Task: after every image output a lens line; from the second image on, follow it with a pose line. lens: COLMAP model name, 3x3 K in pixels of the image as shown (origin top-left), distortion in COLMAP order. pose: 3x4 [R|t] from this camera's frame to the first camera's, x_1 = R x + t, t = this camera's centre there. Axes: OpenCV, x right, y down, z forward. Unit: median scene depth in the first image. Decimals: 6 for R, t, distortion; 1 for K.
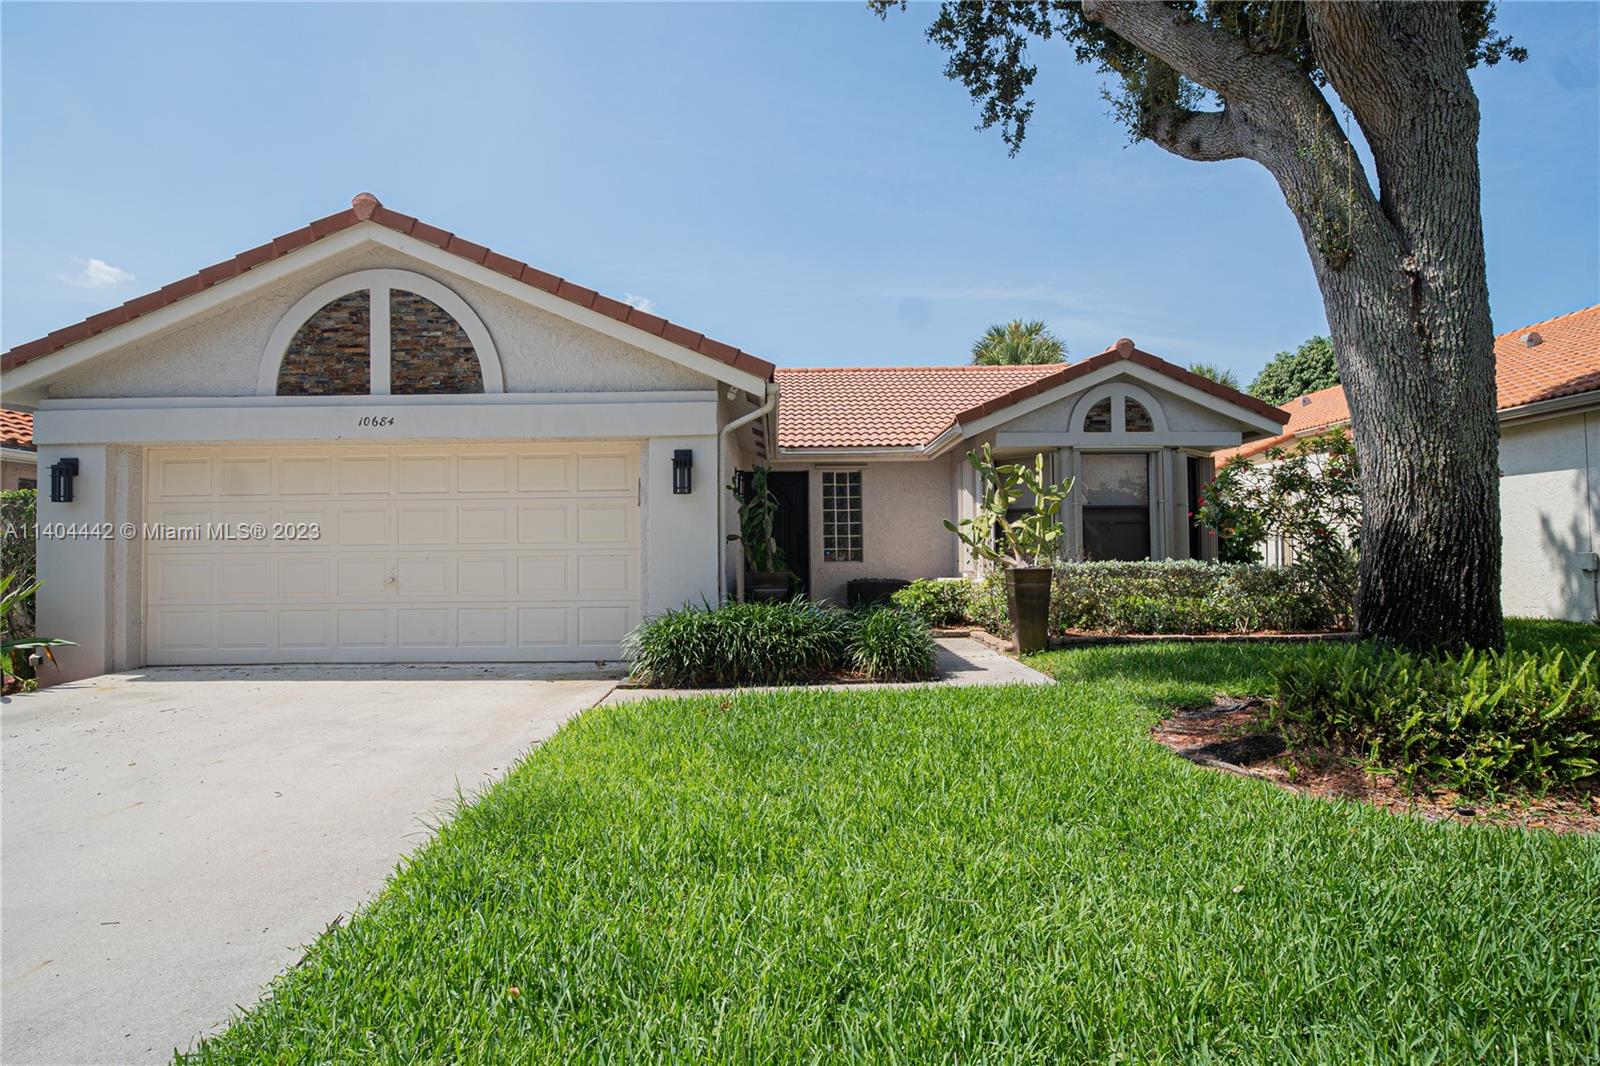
lens RADIAL K [[901.9, 0, 794.3], [0, 901.9, 529.1], [0, 0, 1]] dist [-0.022724, 0.010021]
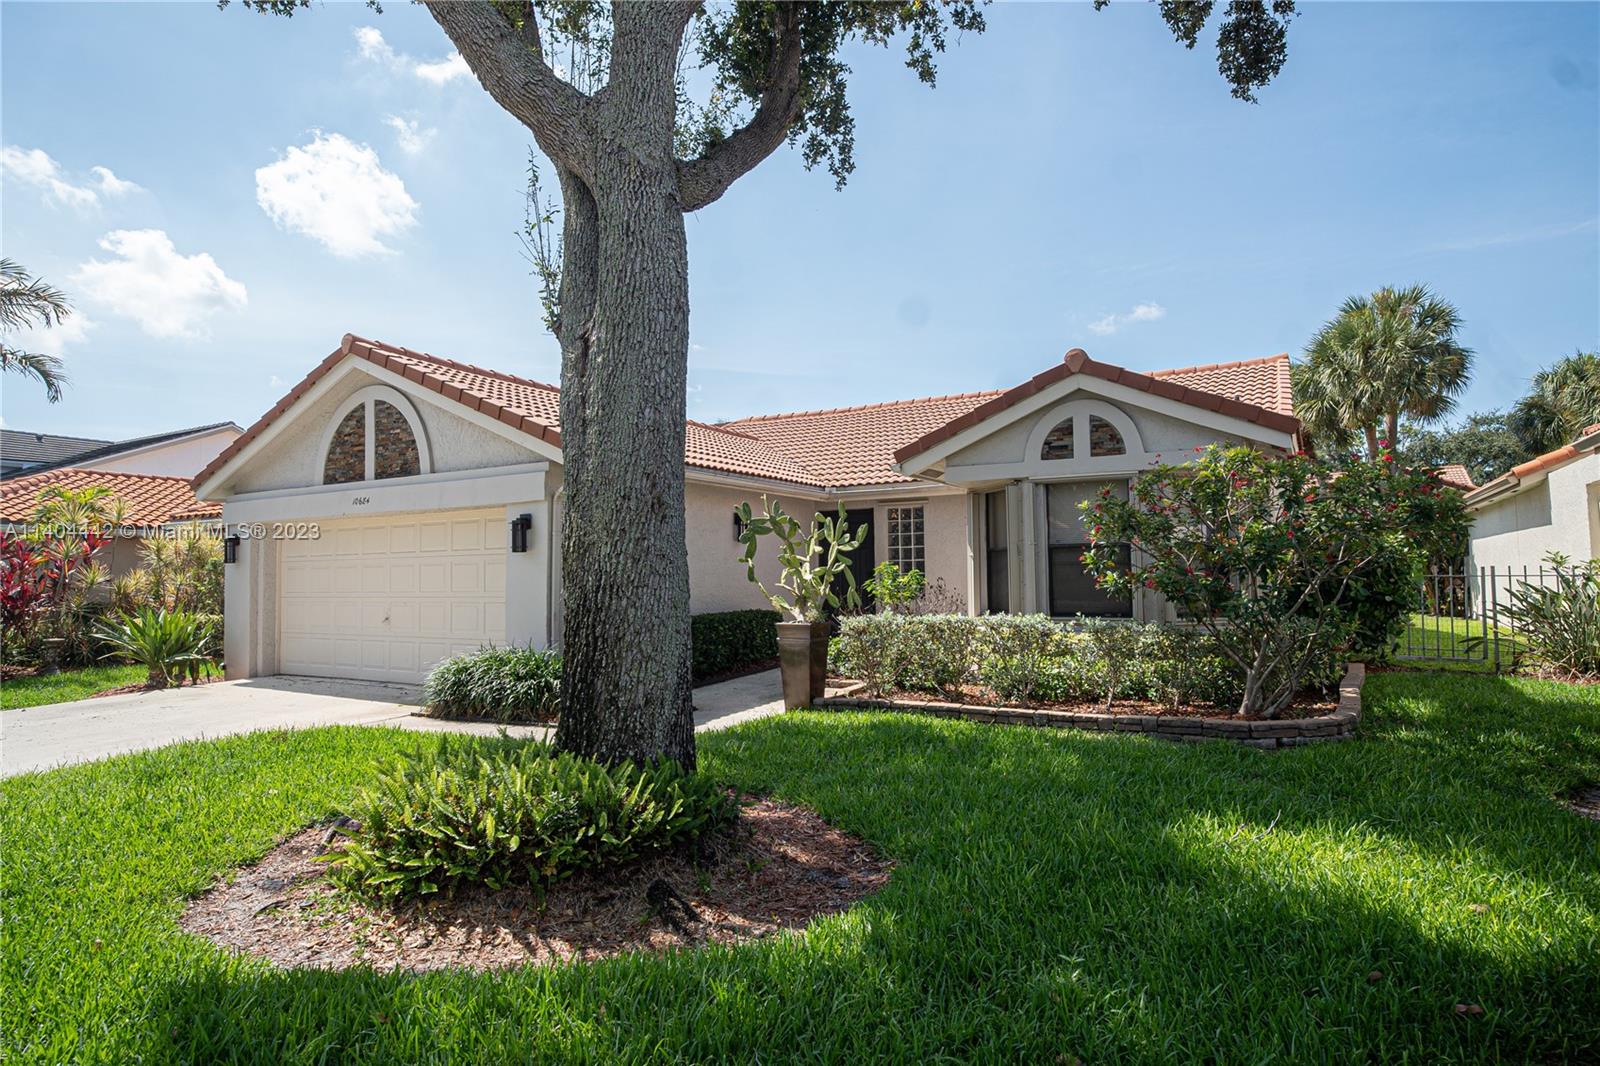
lens RADIAL K [[901.9, 0, 795.4], [0, 901.9, 525.8], [0, 0, 1]] dist [-0.022724, 0.010021]
pose [[0.861338, -0.029162, -0.507195, 0.756191], [0.018698, 0.999494, -0.025714, -0.035828], [0.507689, 0.012665, 0.861447, 0.172442]]
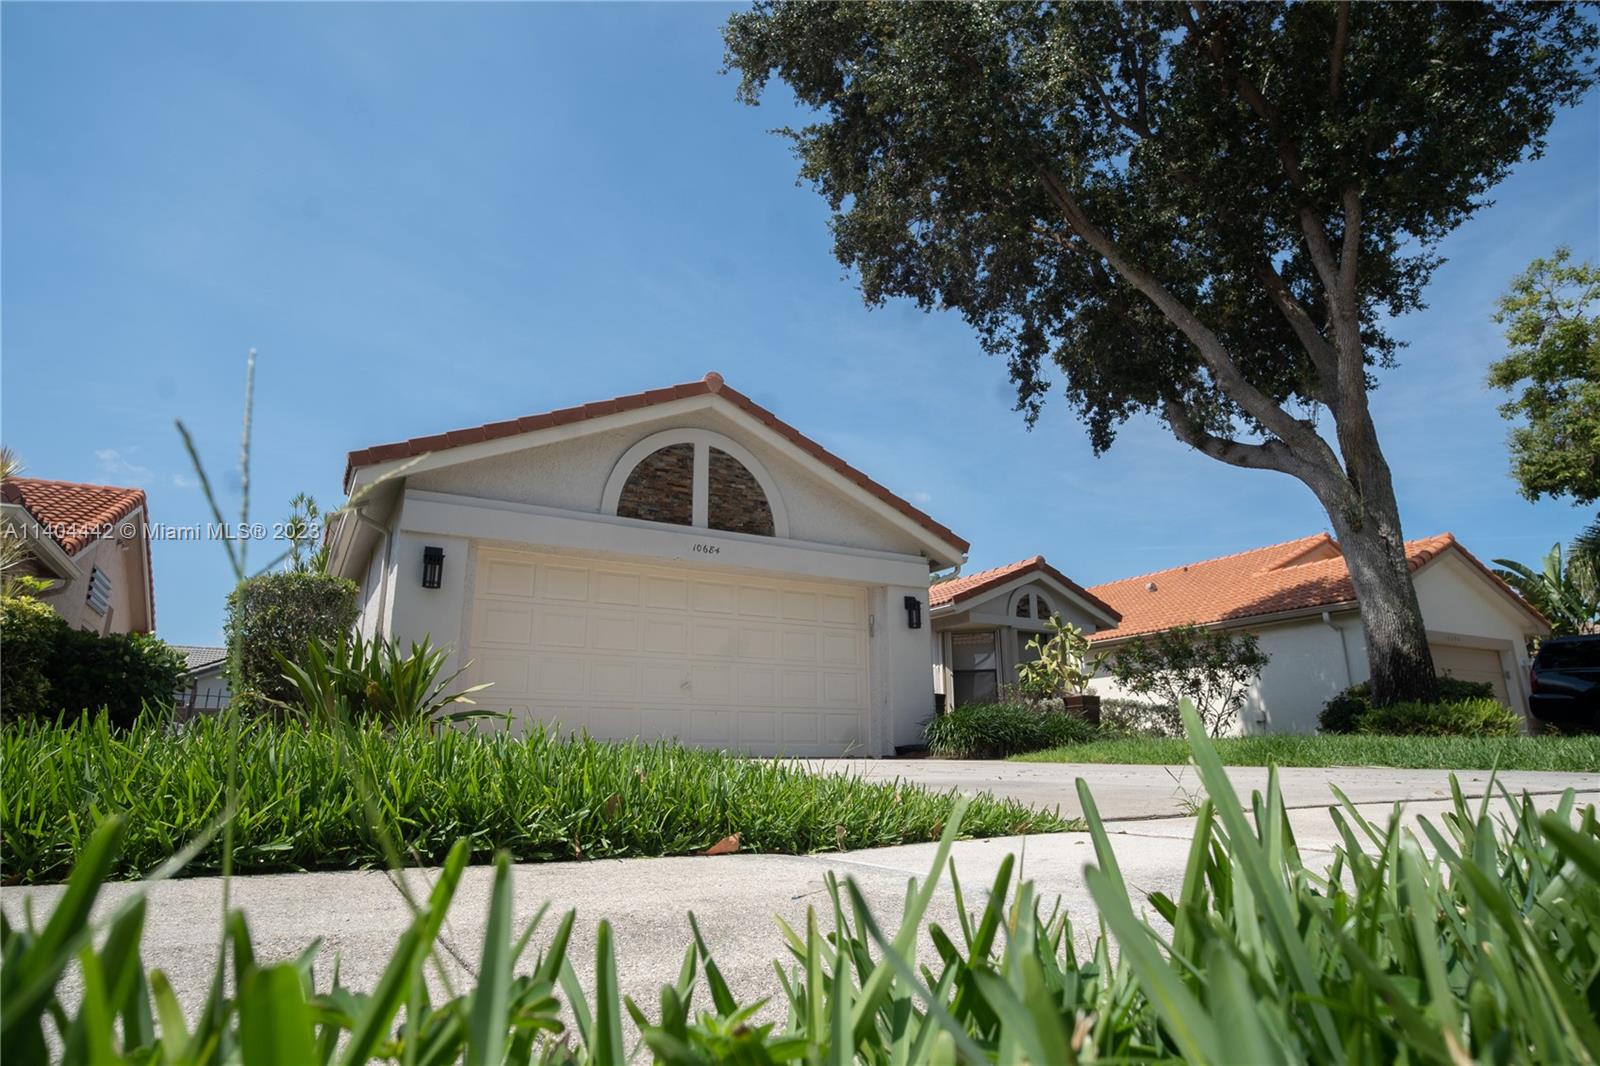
lens RADIAL K [[901.9, 0, 801.5], [0, 901.9, 529.5], [0, 0, 1]] dist [-0.022724, 0.010021]
pose [[0.869496, 0.130442, 0.476405, -0.920494], [-0.016691, 0.971708, -0.235596, 0.137404], [-0.493658, 0.196898, 0.847073, -0.101050]]
